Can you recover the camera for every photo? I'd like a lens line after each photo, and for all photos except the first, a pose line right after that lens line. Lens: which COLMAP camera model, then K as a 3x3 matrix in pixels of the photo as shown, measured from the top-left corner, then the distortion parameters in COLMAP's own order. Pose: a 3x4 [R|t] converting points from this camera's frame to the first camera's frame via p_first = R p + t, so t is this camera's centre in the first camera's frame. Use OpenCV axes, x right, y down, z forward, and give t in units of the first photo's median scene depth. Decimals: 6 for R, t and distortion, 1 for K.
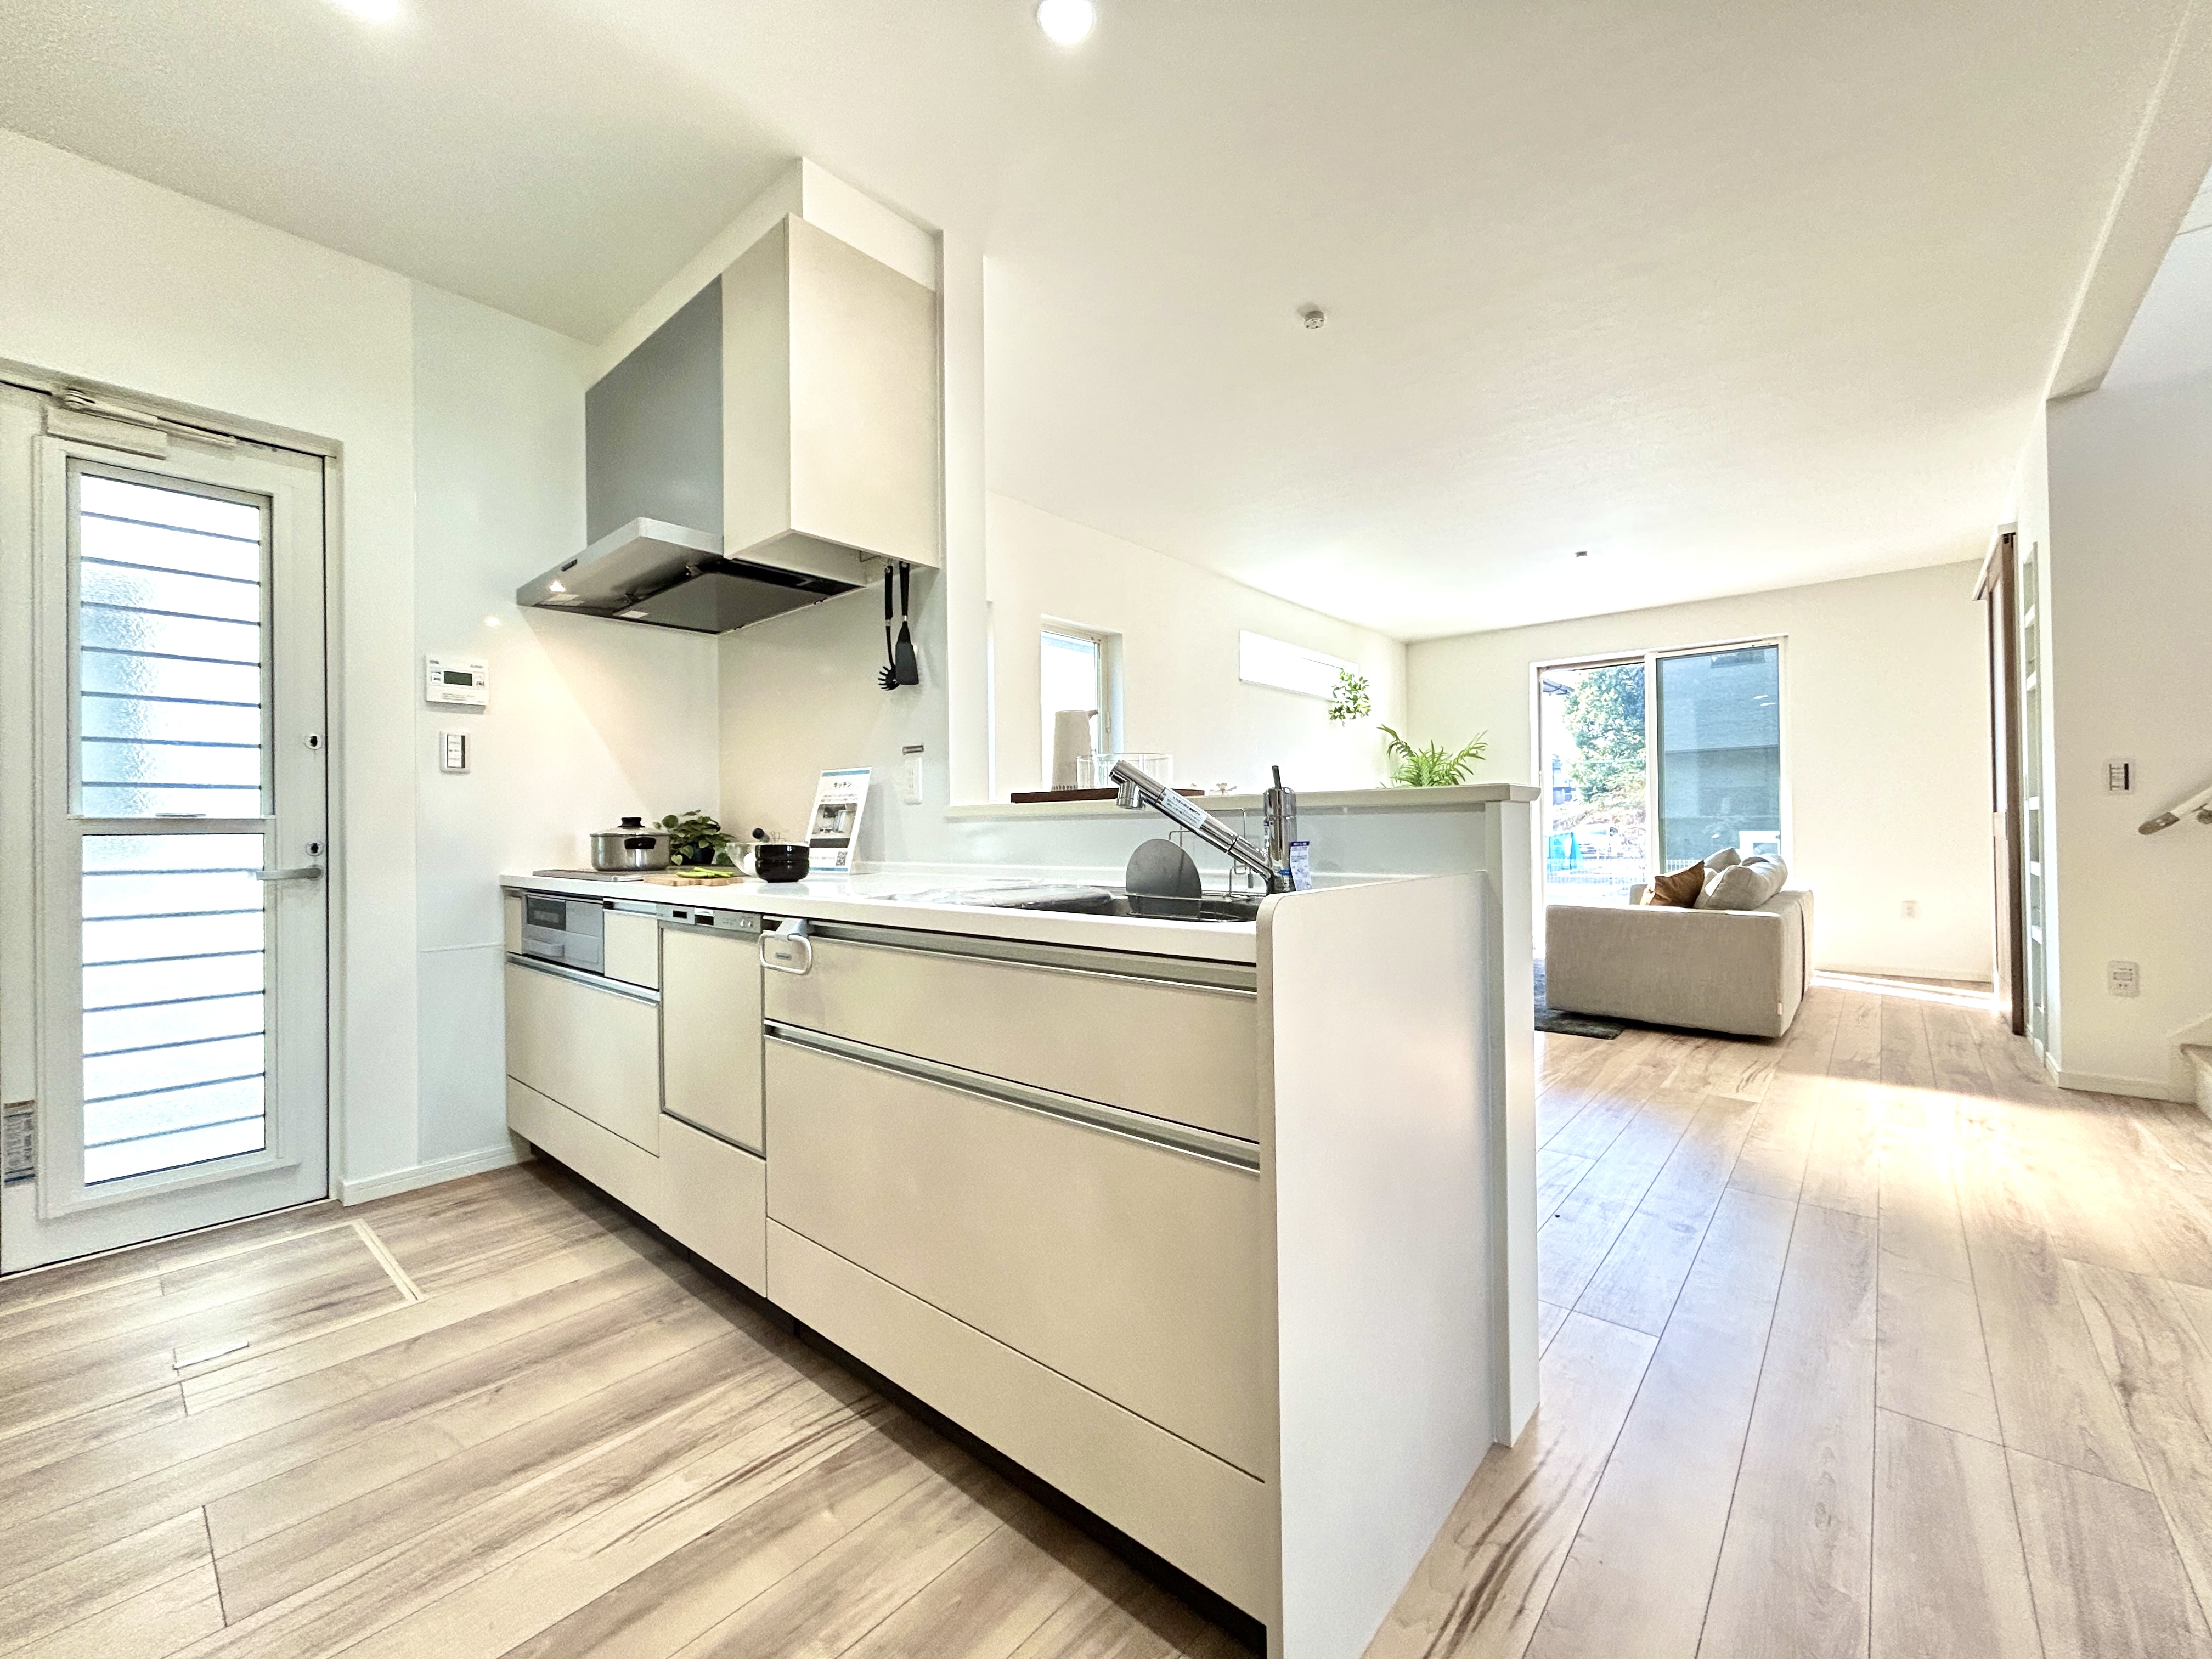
lens RADIAL K [[894.7, 0, 1106.0], [0, 894.7, 829.5], [0, 0, 1]] dist [0.000357, 0.000051]
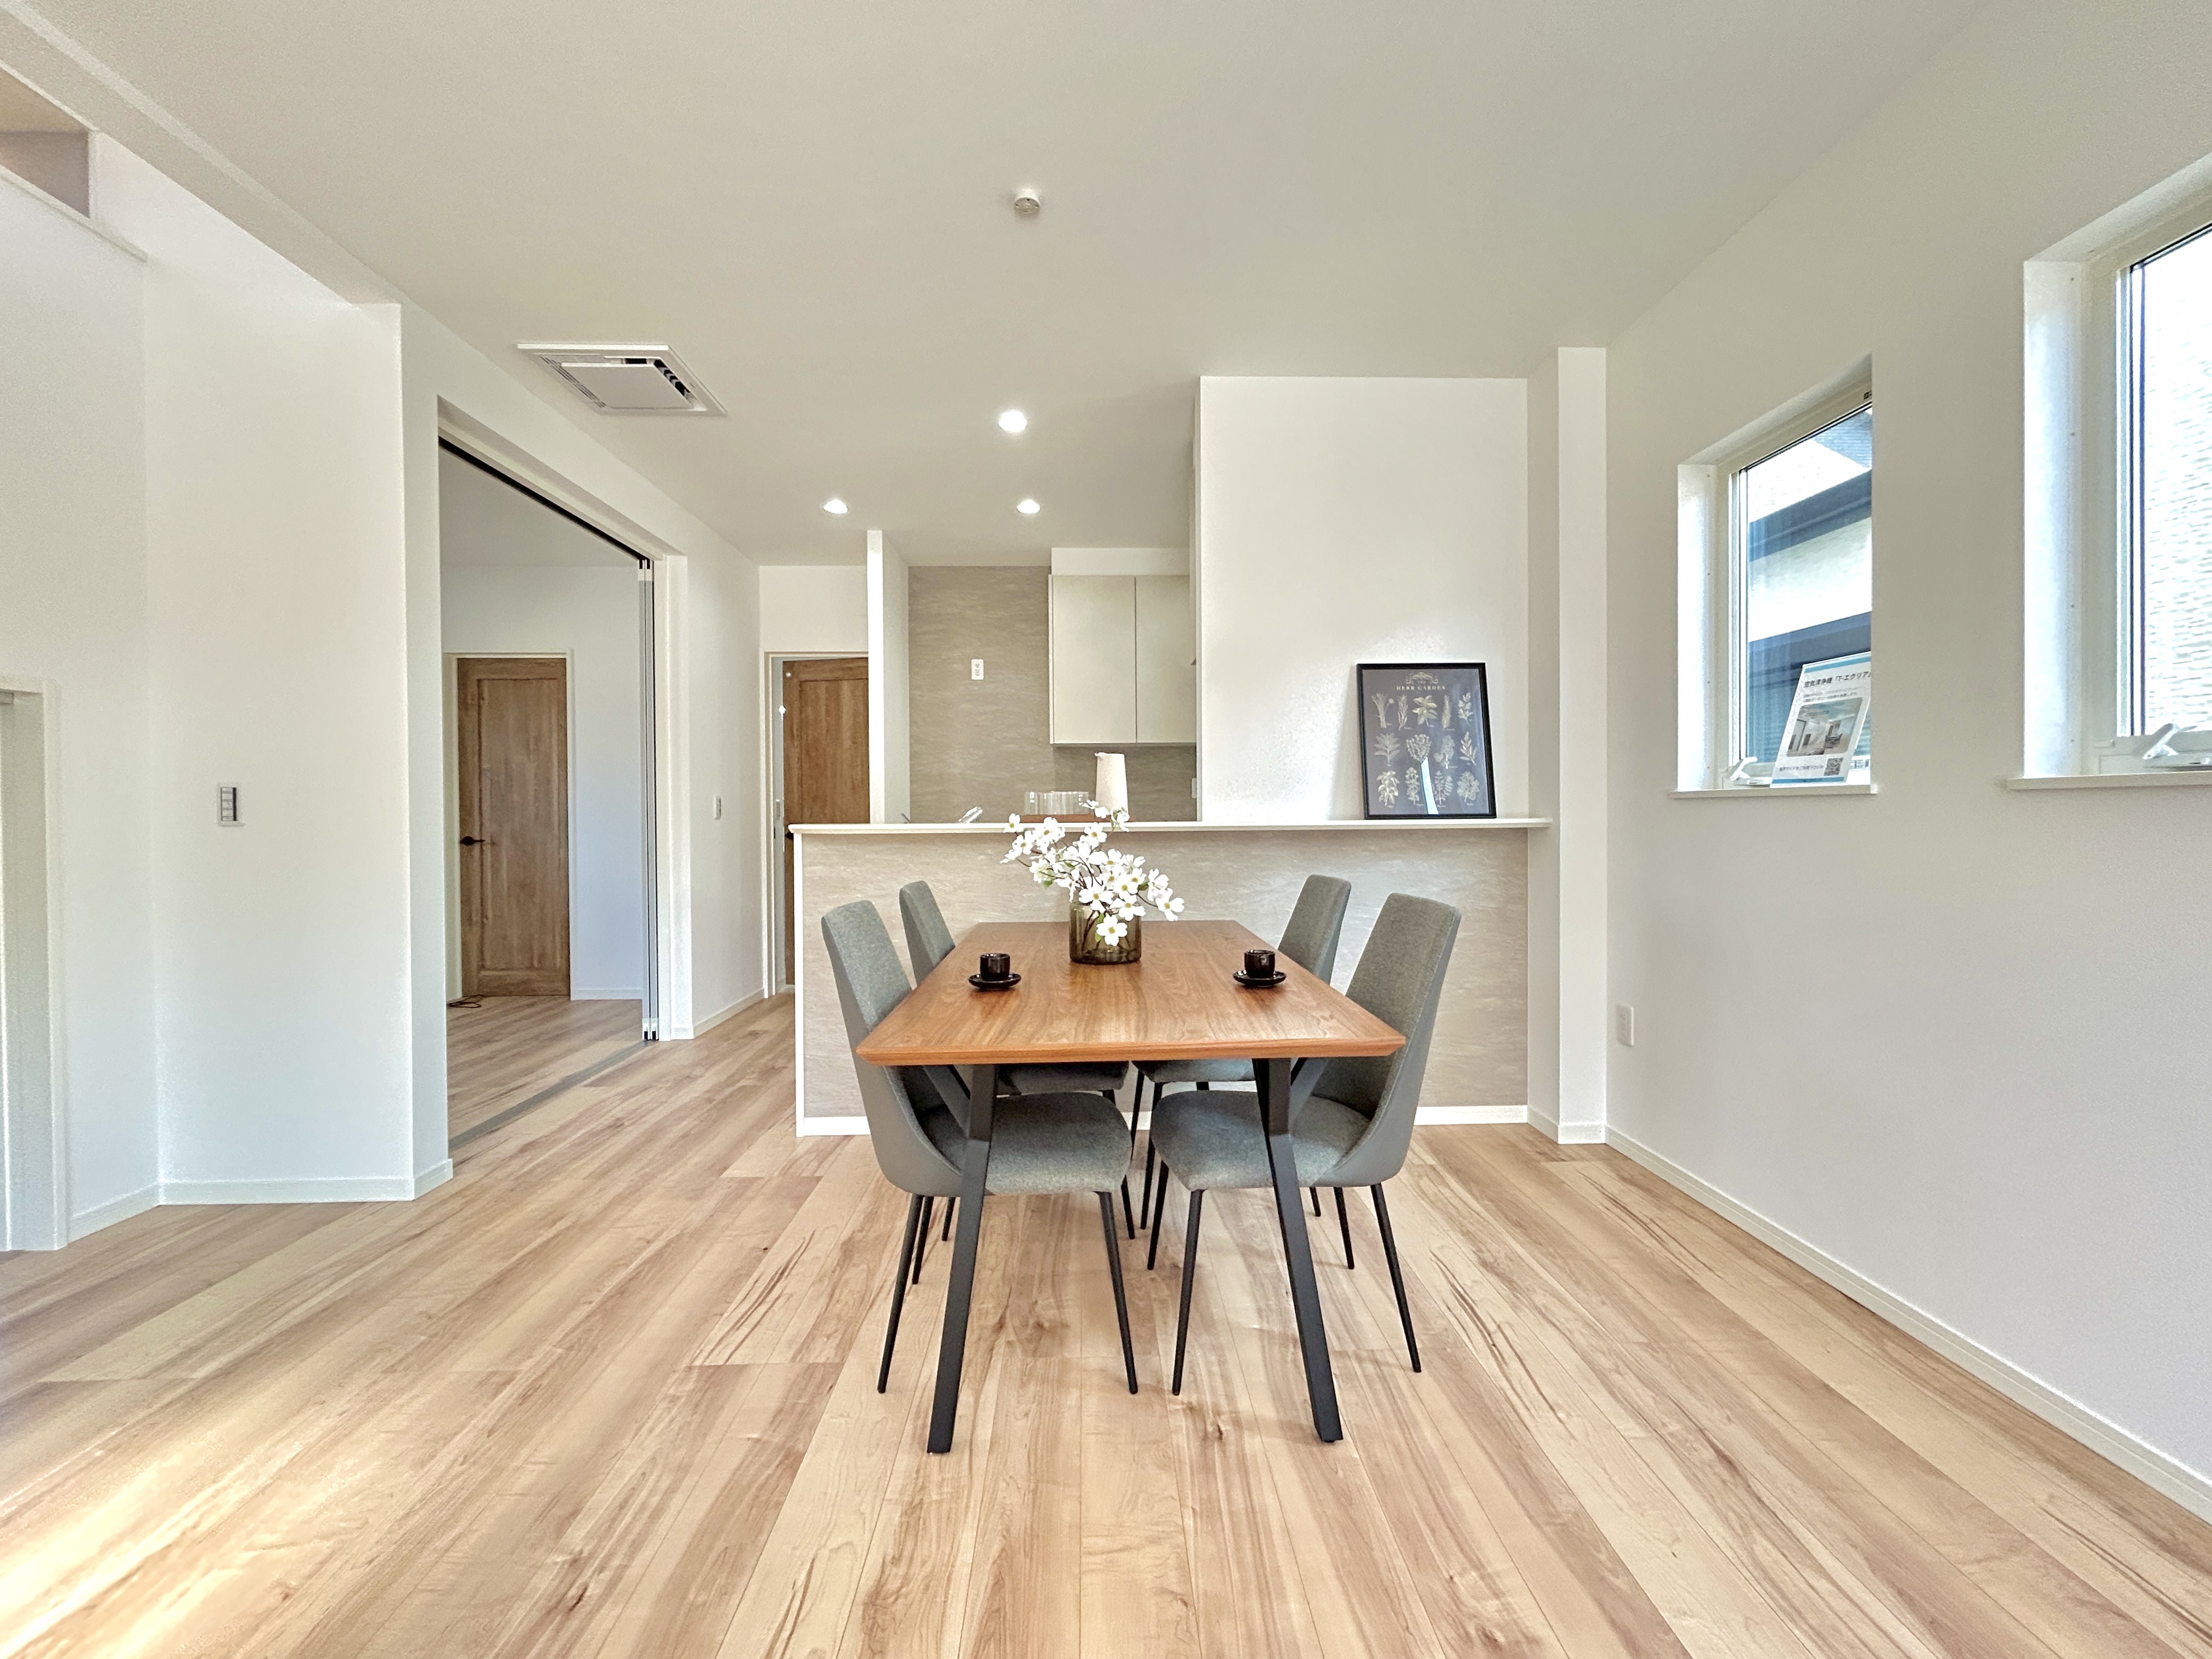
lens RADIAL K [[894.7, 0, 1106.0], [0, 894.7, 829.5], [0, 0, 1]] dist [0.000357, 0.000051]
pose [[-0.736897, 0.025655, -0.675519, 1.004169], [0.014896, 0.999653, 0.021715, -0.053312], [0.675841, 0.005939, -0.737023, 2.242210]]
